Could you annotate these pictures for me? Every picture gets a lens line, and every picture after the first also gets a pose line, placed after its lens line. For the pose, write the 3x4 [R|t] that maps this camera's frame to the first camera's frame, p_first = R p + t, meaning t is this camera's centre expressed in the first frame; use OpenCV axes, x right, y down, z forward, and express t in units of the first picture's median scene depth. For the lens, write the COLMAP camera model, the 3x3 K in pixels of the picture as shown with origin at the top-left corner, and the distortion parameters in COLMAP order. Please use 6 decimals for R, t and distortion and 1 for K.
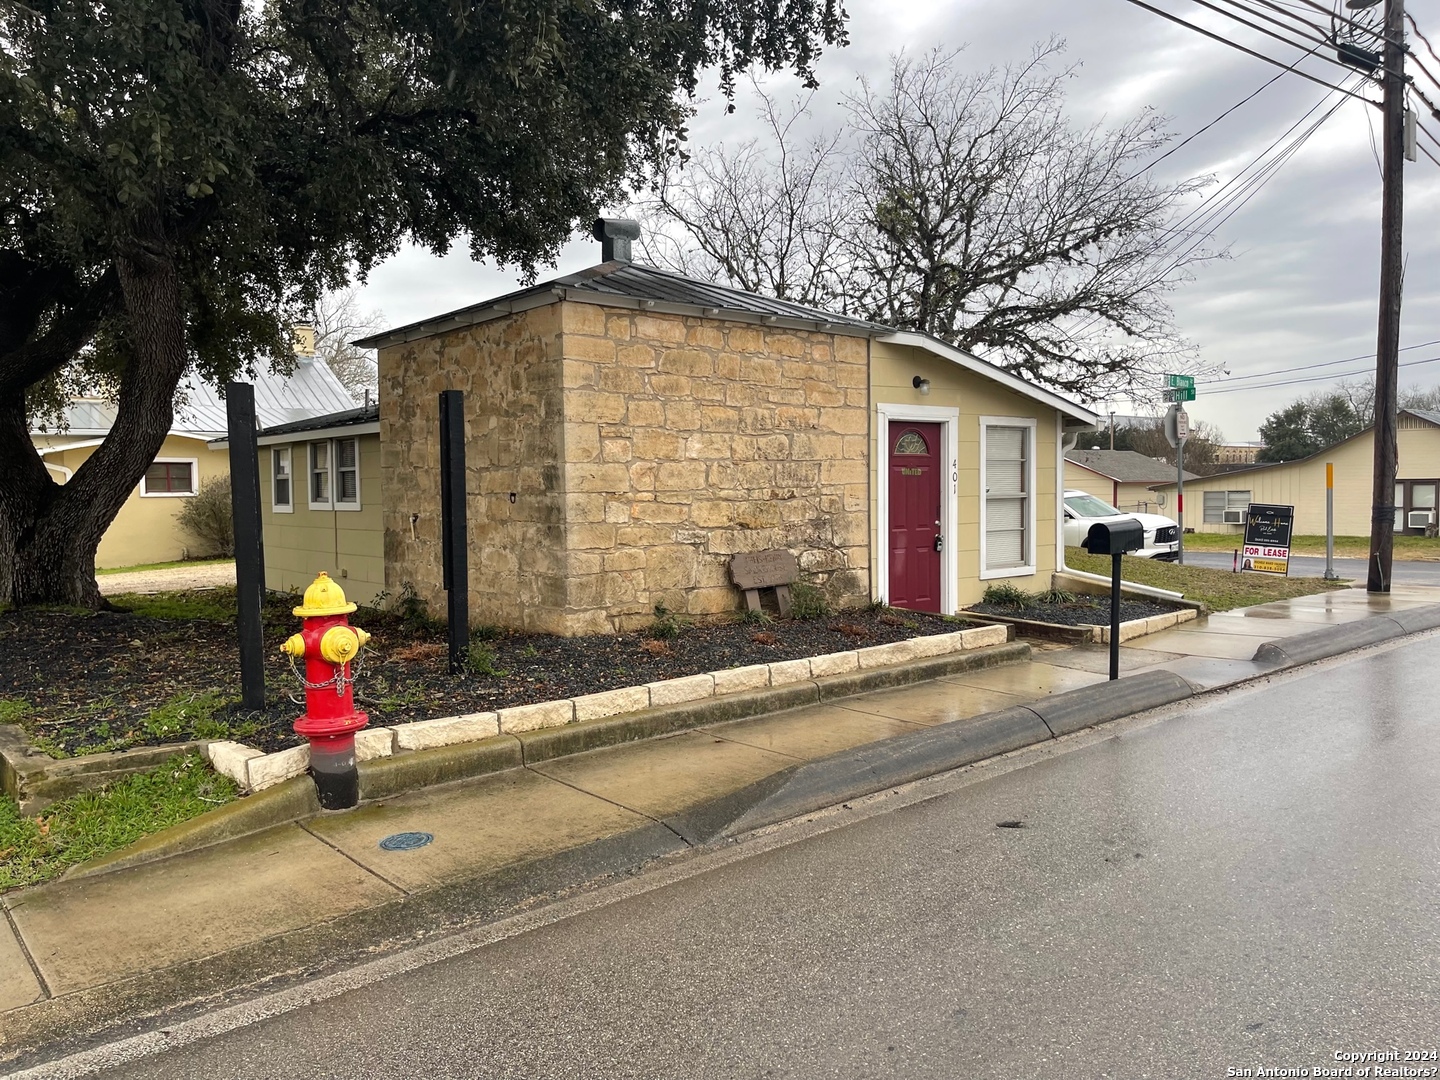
lens RADIAL K [[1093.2, 0, 720.0], [0, 1093.2, 540.0], [0, 0, 1]] dist [0.061122, -0.075426]
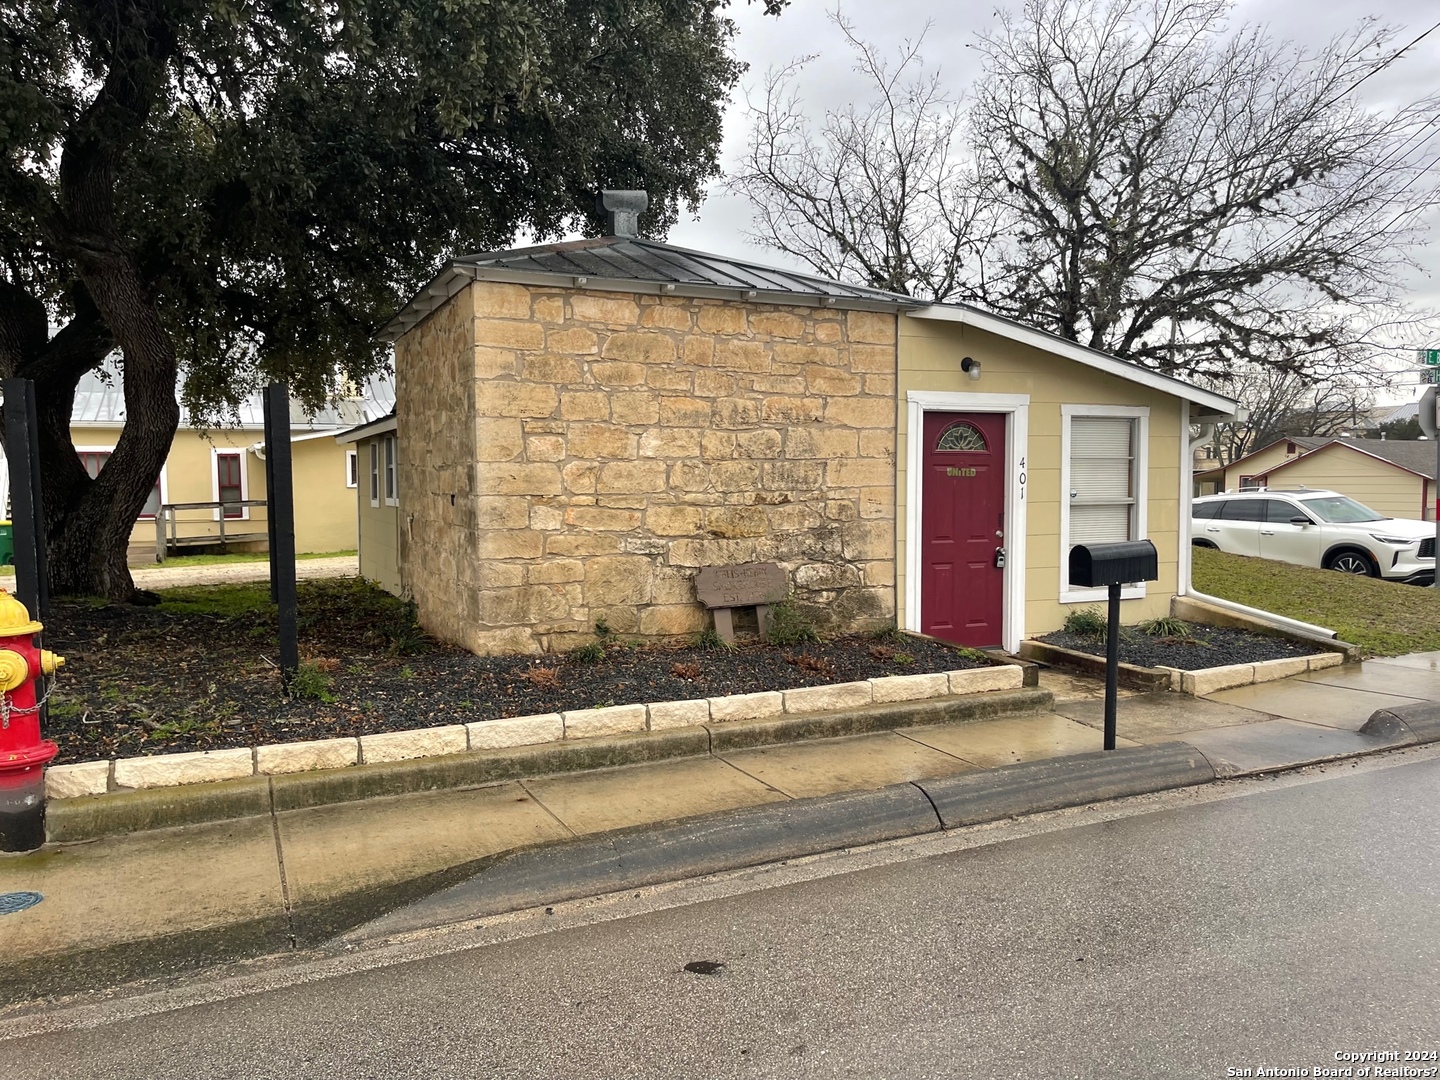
lens RADIAL K [[1093.2, 0, 720.0], [0, 1093.2, 540.0], [0, 0, 1]] dist [0.061122, -0.075426]
pose [[0.963100, 0.023256, -0.268137, 0.270968], [-0.020897, 0.999714, 0.011649, -0.019891], [0.268332, -0.005616, 0.963310, 0.174746]]
